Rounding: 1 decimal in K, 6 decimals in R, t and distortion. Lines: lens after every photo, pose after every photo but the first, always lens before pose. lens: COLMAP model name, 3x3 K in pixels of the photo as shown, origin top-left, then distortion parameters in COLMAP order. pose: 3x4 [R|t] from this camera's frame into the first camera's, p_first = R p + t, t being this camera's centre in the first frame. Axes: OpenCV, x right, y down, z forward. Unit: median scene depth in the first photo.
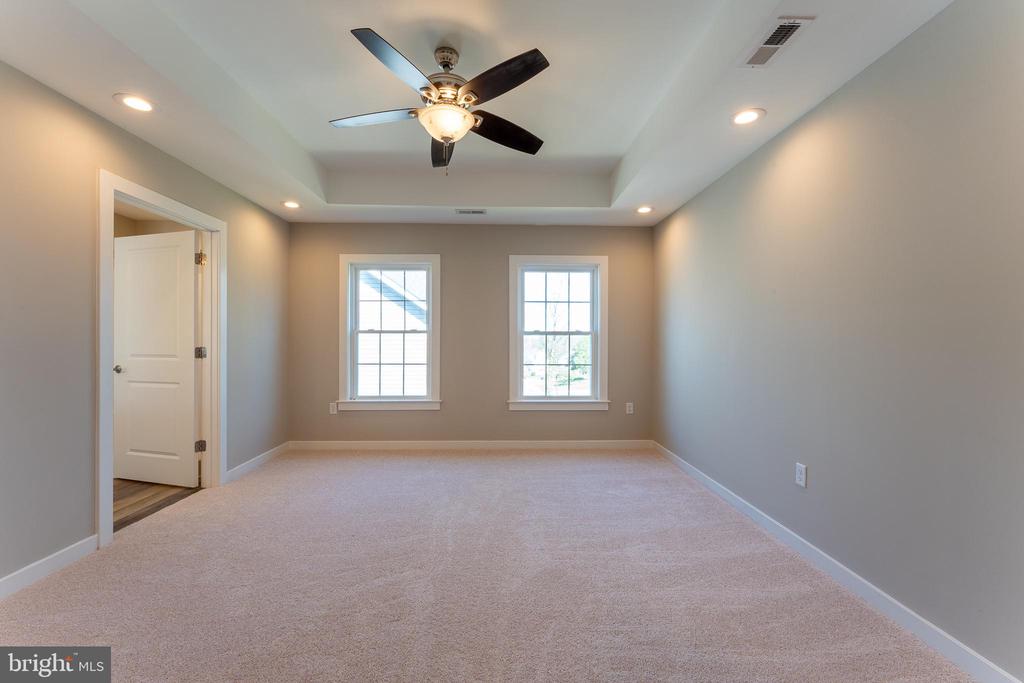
lens RADIAL K [[425.2, 0, 512.5], [0, 425.2, 340.8], [0, 0, 1]] dist [0.003053, -0.000892]
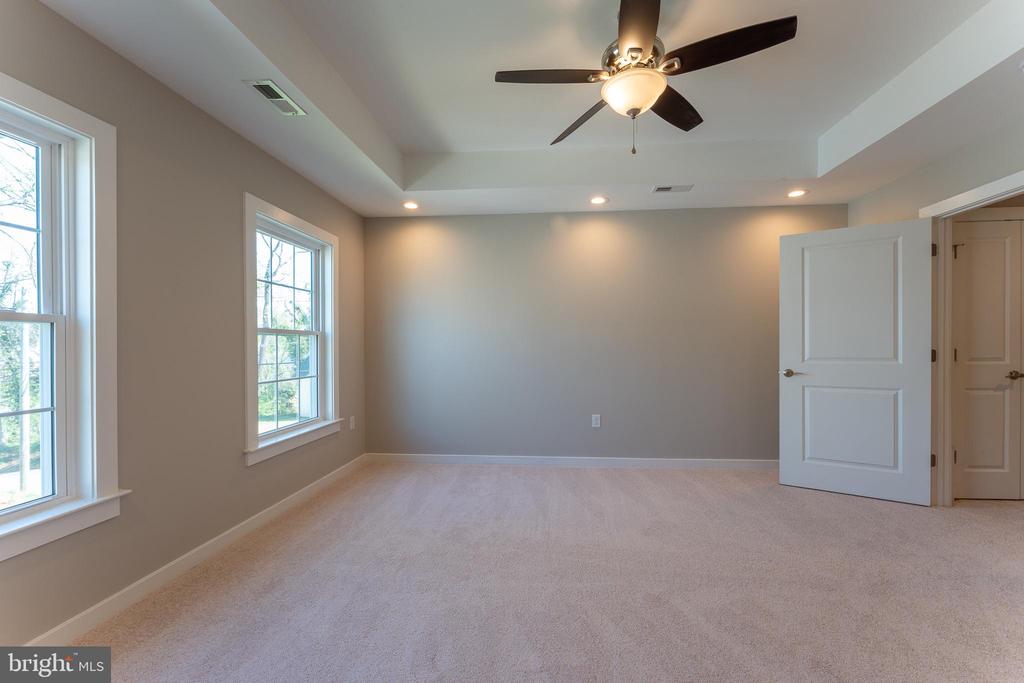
lens RADIAL K [[425.2, 0, 511.5], [0, 425.2, 346.5], [0, 0, 1]] dist [0.003053, -0.000892]
pose [[0.103235, -0.009026, 0.994616, -0.536349], [0.004128, 0.999954, 0.008646, -0.000222], [-0.994648, 0.003213, 0.103268, 0.590578]]
